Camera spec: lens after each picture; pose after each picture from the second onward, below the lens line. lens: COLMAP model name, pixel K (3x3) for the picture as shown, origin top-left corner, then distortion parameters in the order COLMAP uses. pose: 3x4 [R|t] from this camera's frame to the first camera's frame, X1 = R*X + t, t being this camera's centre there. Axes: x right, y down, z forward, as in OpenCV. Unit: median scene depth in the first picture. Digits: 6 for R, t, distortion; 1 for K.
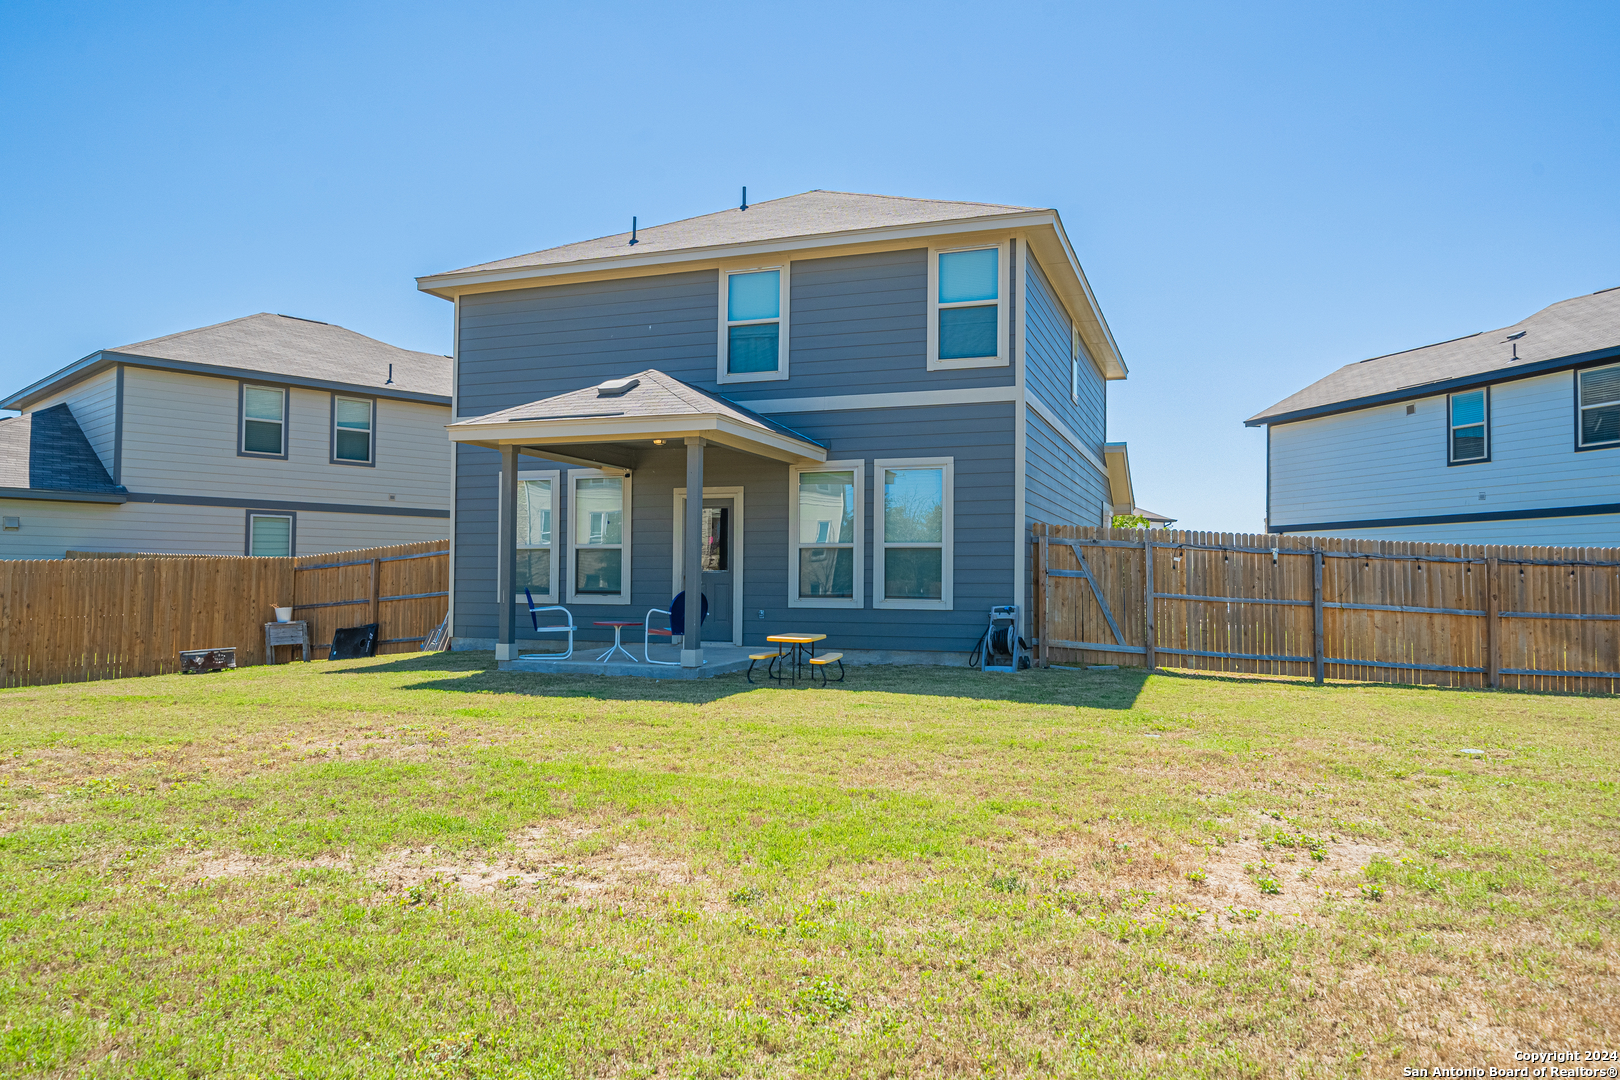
lens RADIAL K [[1095.2, 0, 812.0], [0, 1095.2, 565.1], [0, 0, 1]] dist [0.029683, 0.000510]
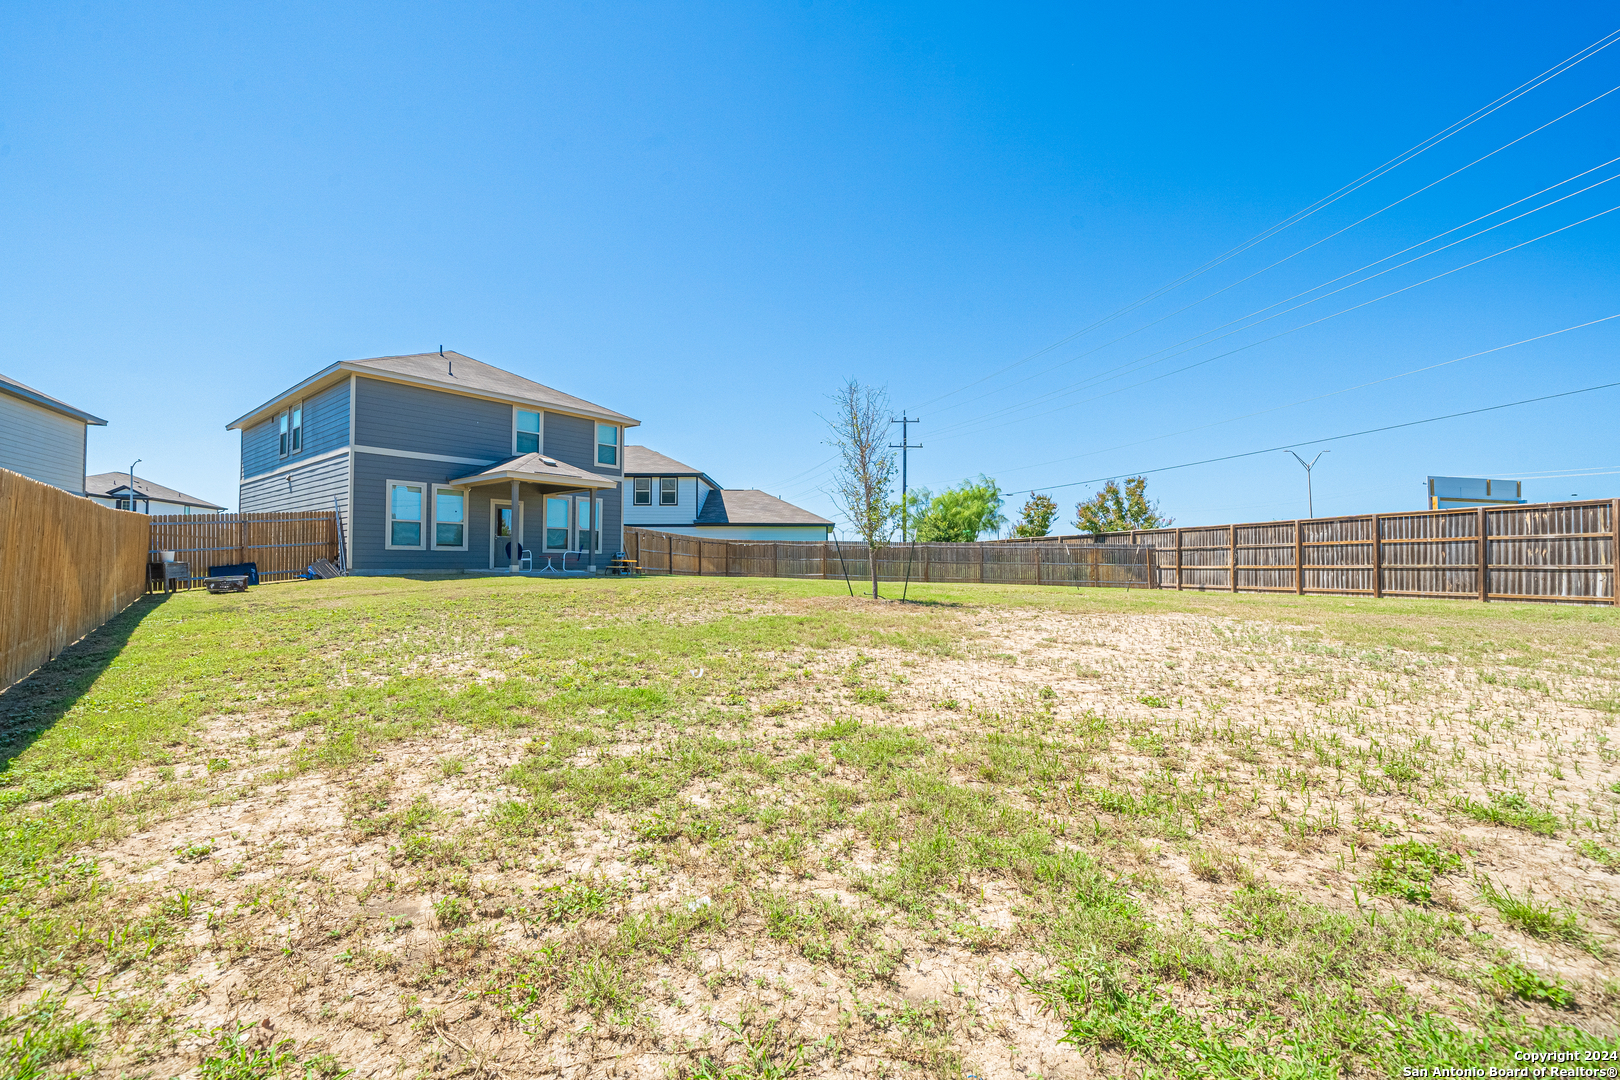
lens RADIAL K [[682.8, 0, 810.3], [0, 682.8, 562.4], [0, 0, 1]] dist [0.000437, 0.000032]
pose [[0.329298, -0.001786, 0.944224, -1.261495], [-0.018375, 0.999797, 0.008300, 0.036895], [-0.944047, -0.020083, 0.329199, -0.067888]]
